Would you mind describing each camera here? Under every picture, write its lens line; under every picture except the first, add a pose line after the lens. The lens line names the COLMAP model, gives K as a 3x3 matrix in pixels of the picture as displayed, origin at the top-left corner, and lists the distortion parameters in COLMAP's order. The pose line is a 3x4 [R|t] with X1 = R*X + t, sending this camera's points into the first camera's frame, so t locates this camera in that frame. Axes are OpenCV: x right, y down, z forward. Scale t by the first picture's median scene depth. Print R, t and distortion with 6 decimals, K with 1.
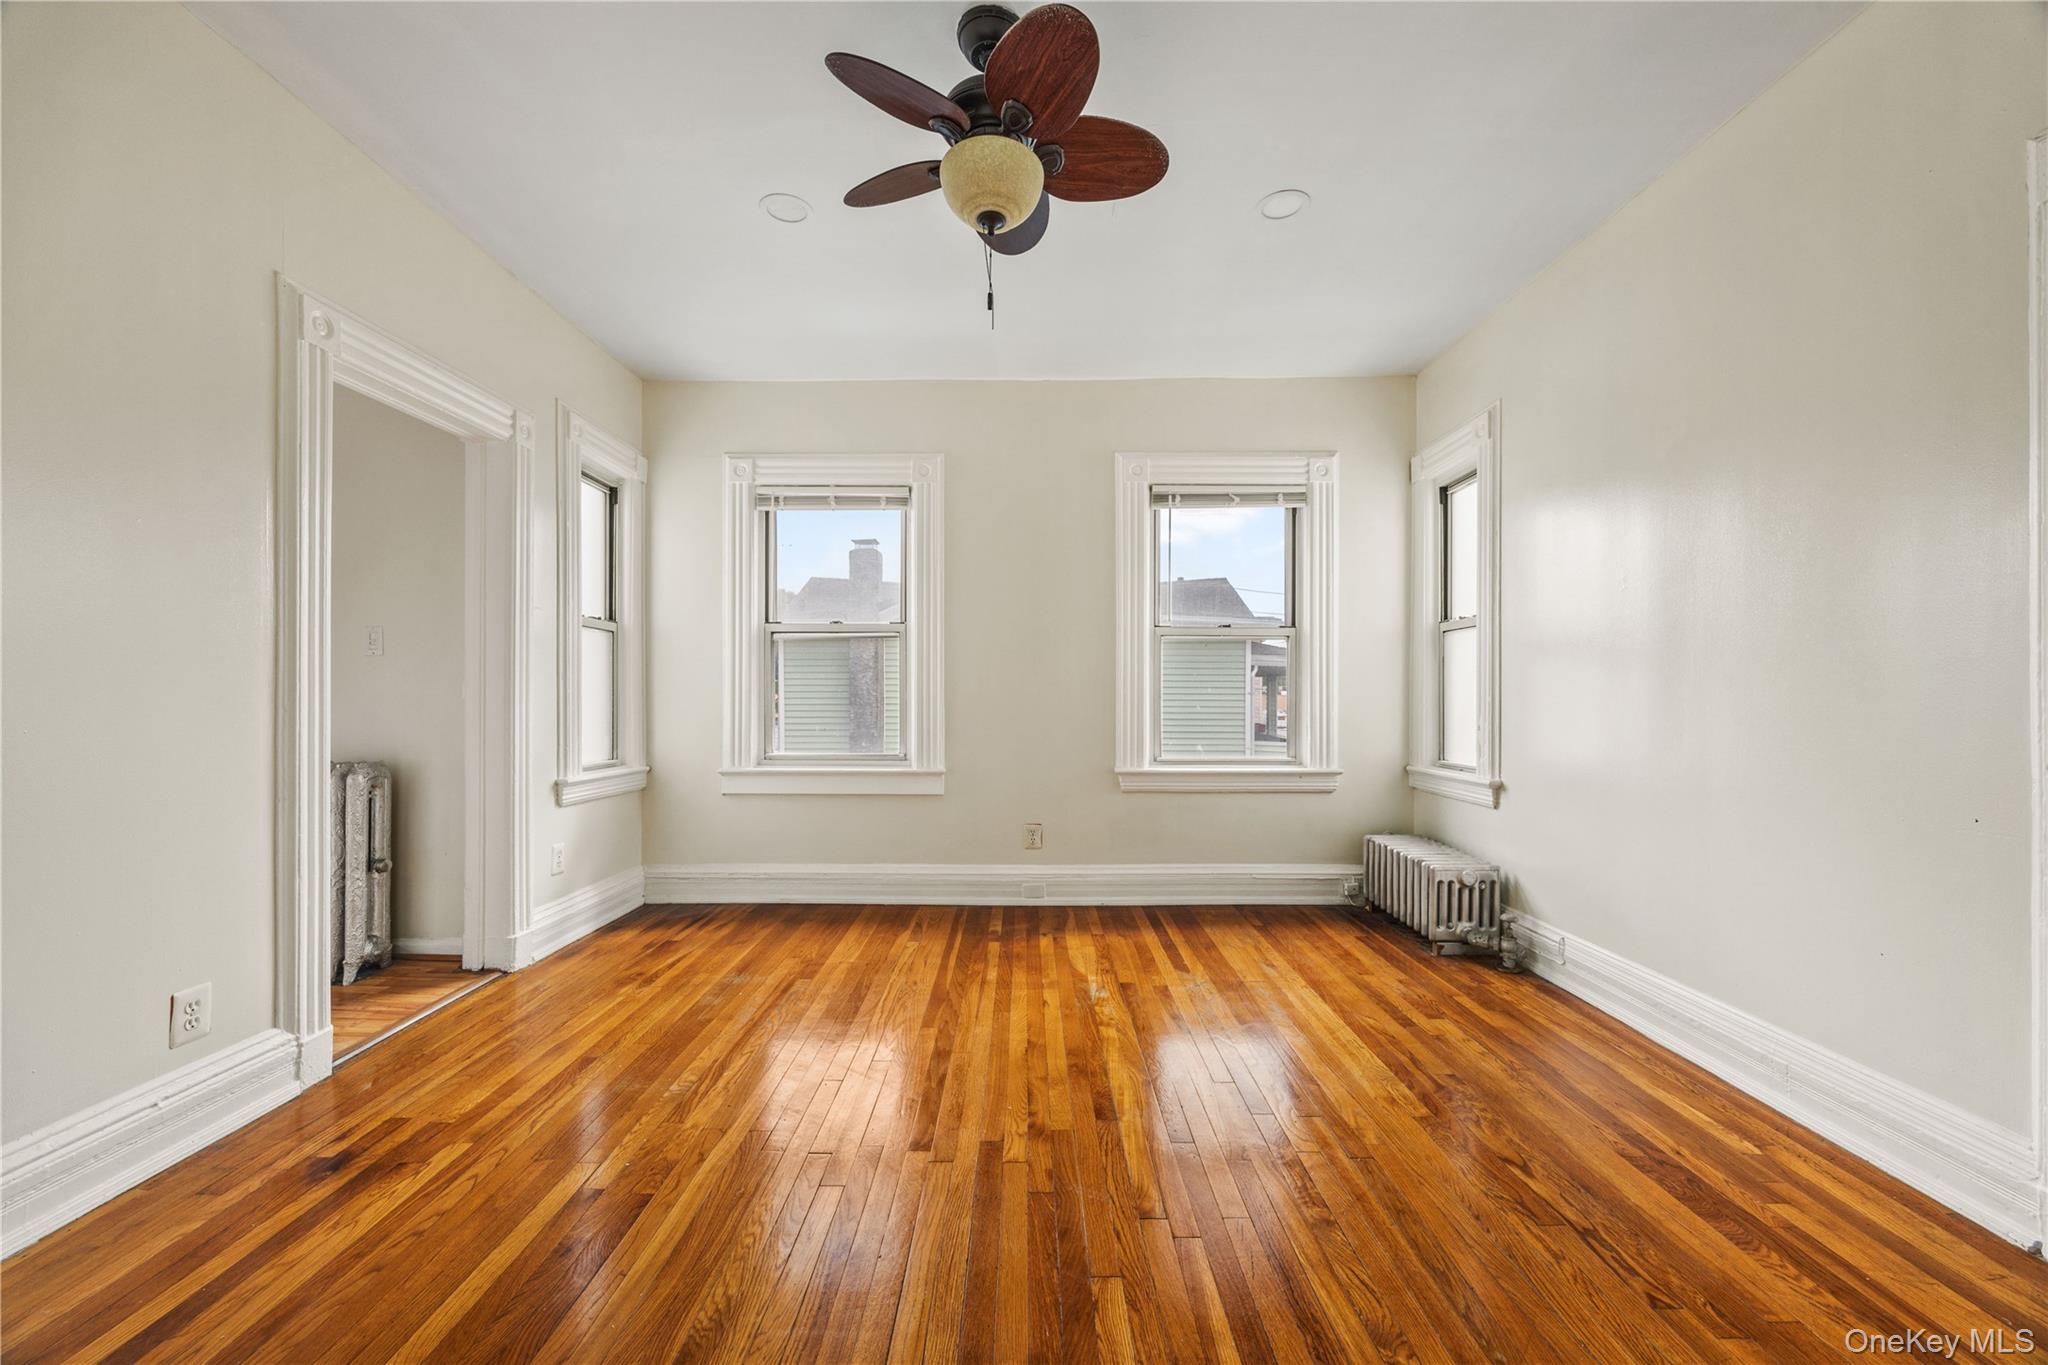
lens RADIAL K [[788.0, 0, 1027.8], [0, 788.0, 696.8], [0, 0, 1]] dist [-0.002573, 0.000103]
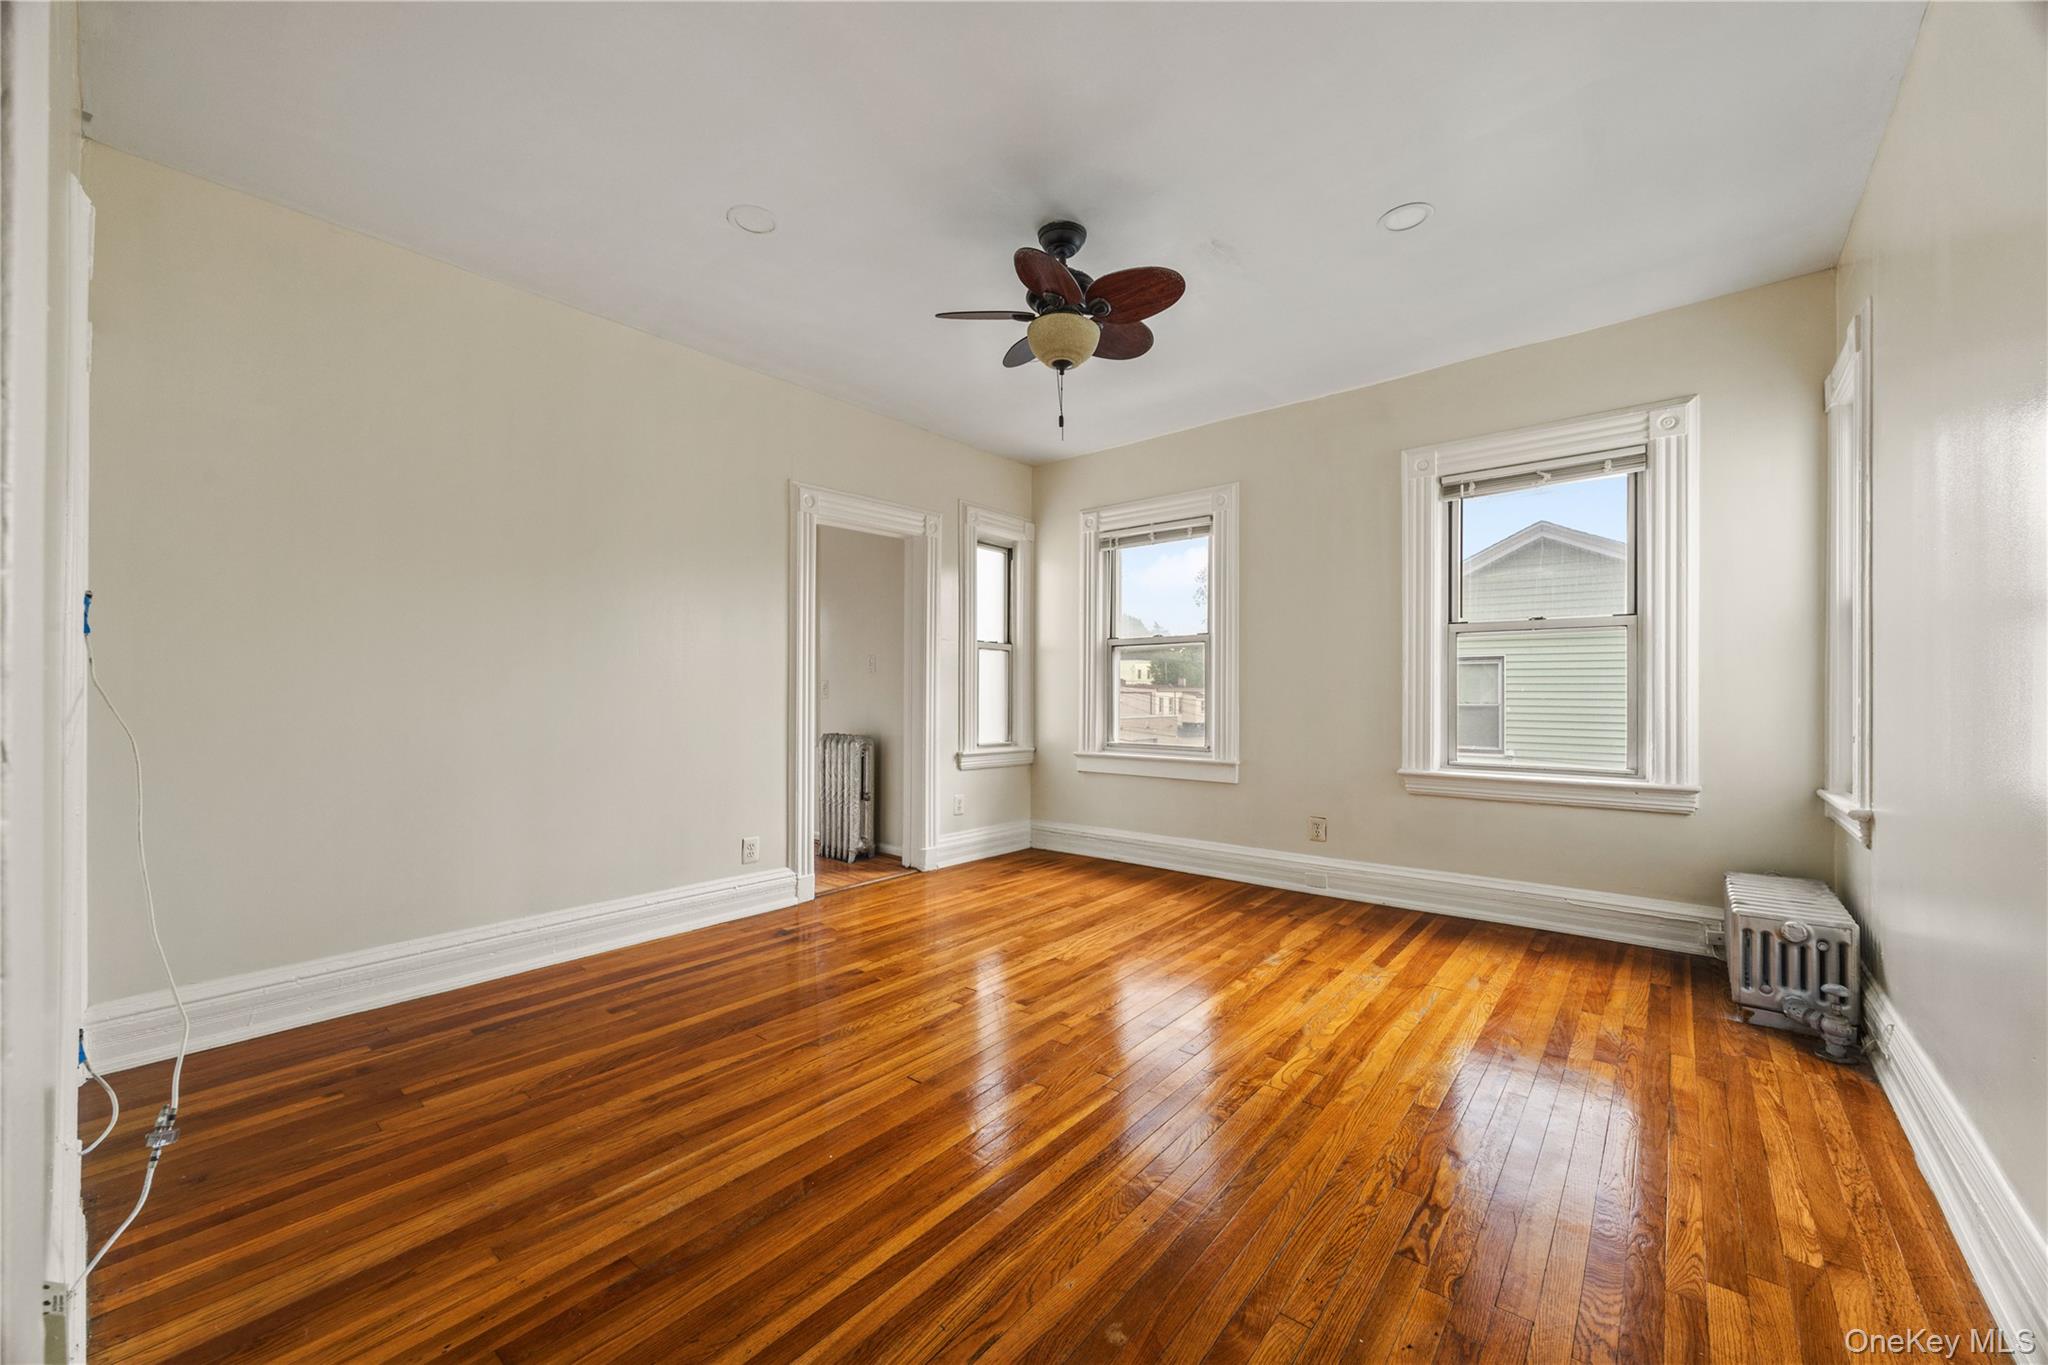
lens RADIAL K [[787.7, 0, 1020.7], [0, 787.7, 688.1], [0, 0, 1]] dist [-0.000859, 0.000053]
pose [[0.766377, -0.006708, -0.642356, 0.472865], [0.000318, 0.999949, -0.010063, -0.001894], [0.642391, 0.007507, 0.766340, -0.081682]]
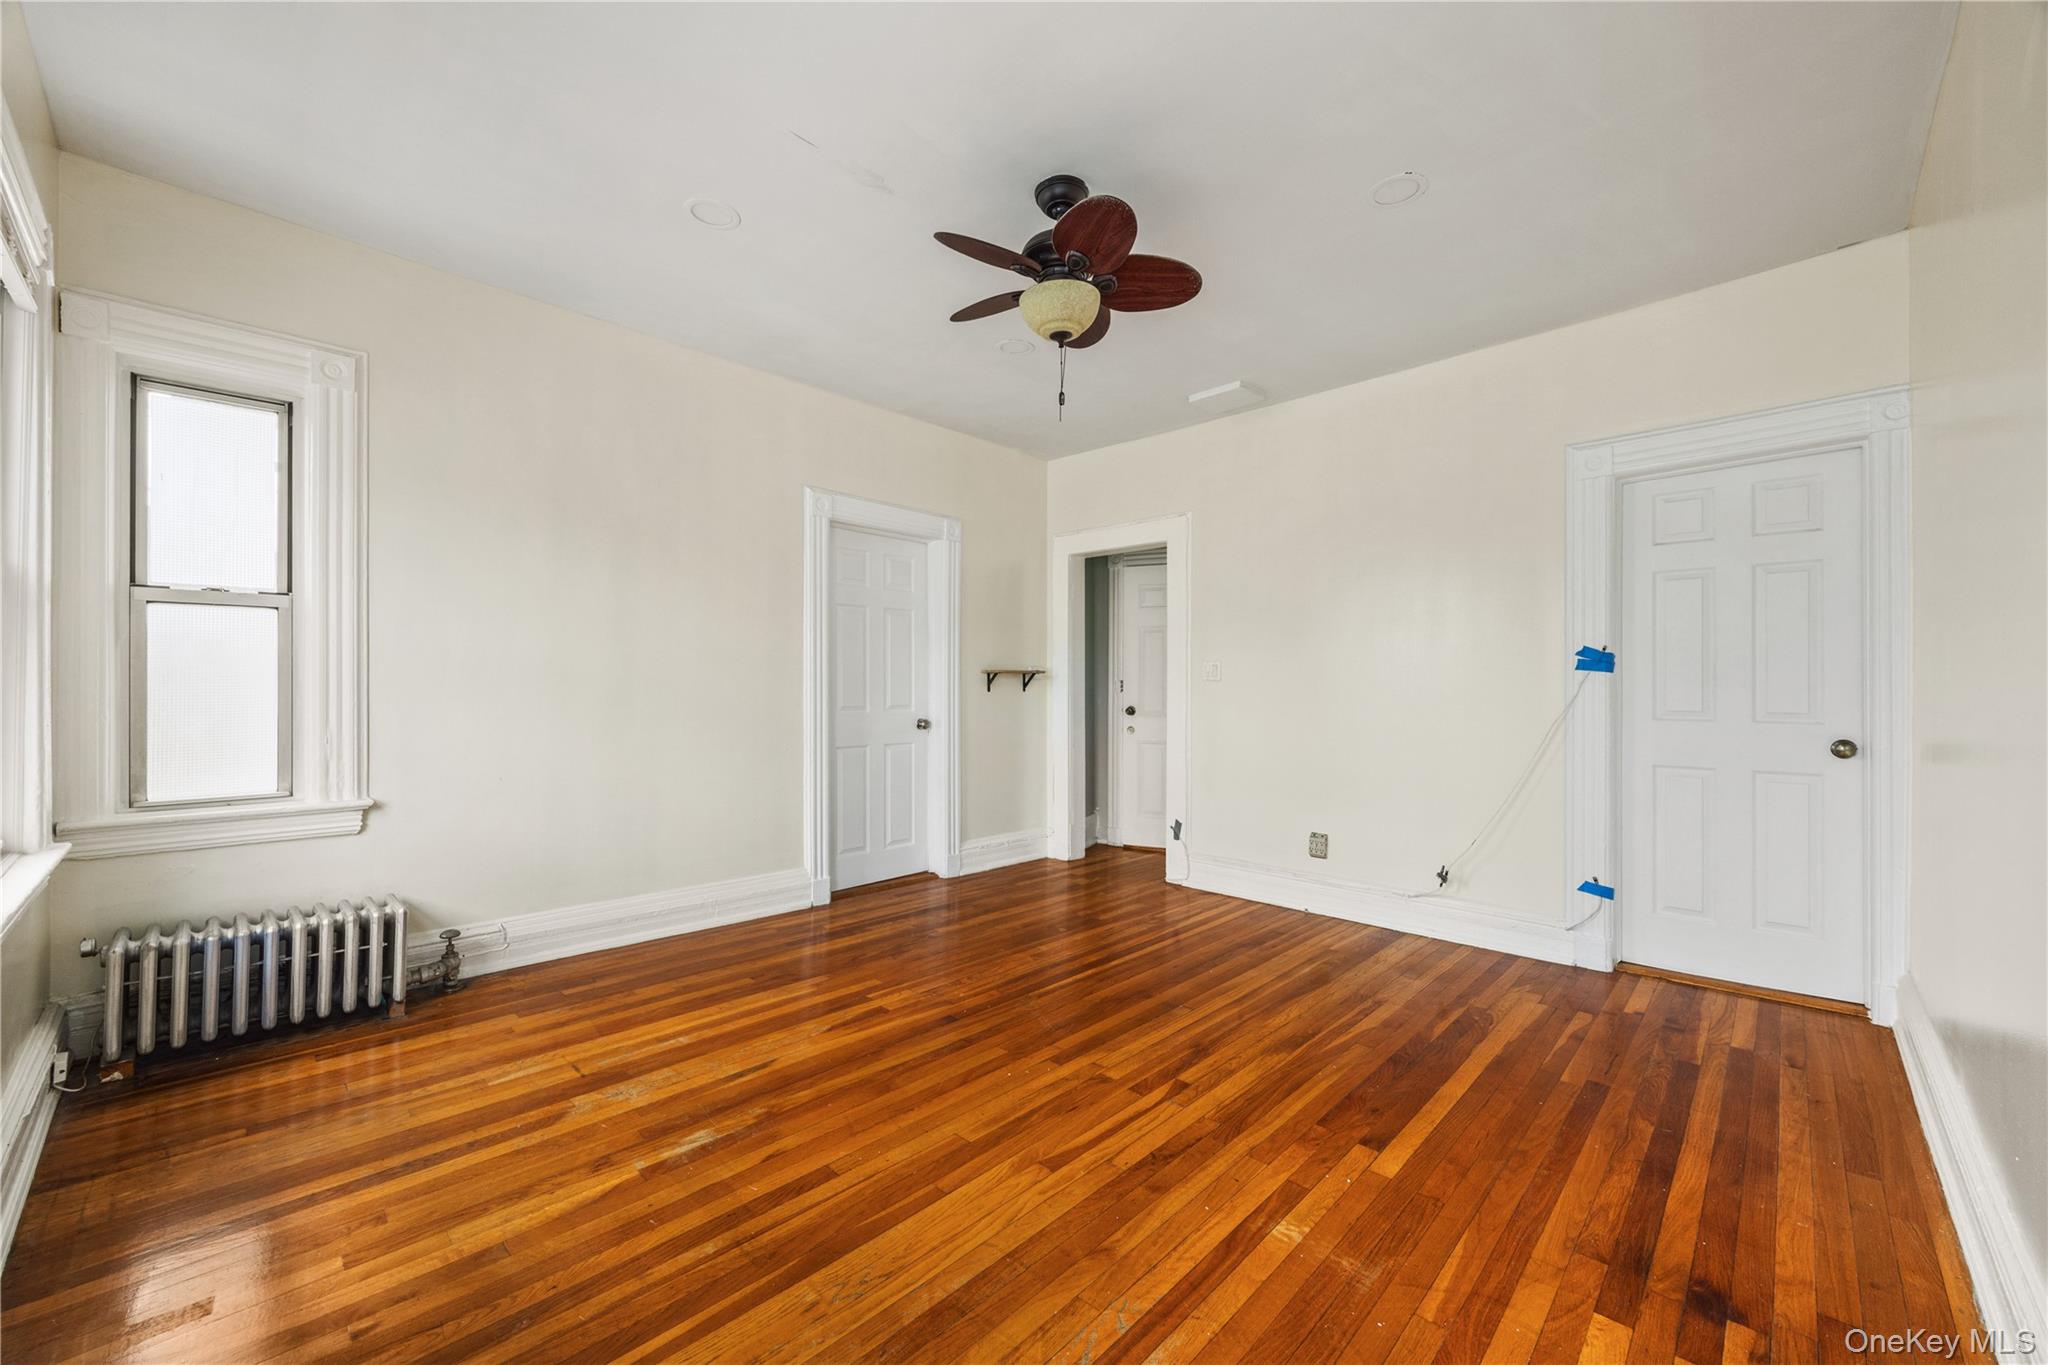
lens RADIAL K [[787.7, 0, 1020.7], [0, 787.7, 688.1], [0, 0, 1]] dist [-0.000859, 0.000053]
pose [[-0.715224, -0.000902, 0.698895, -0.521413], [-0.002807, 0.999995, -0.001583, -0.016029], [-0.698890, -0.003094, -0.715222, 1.142072]]
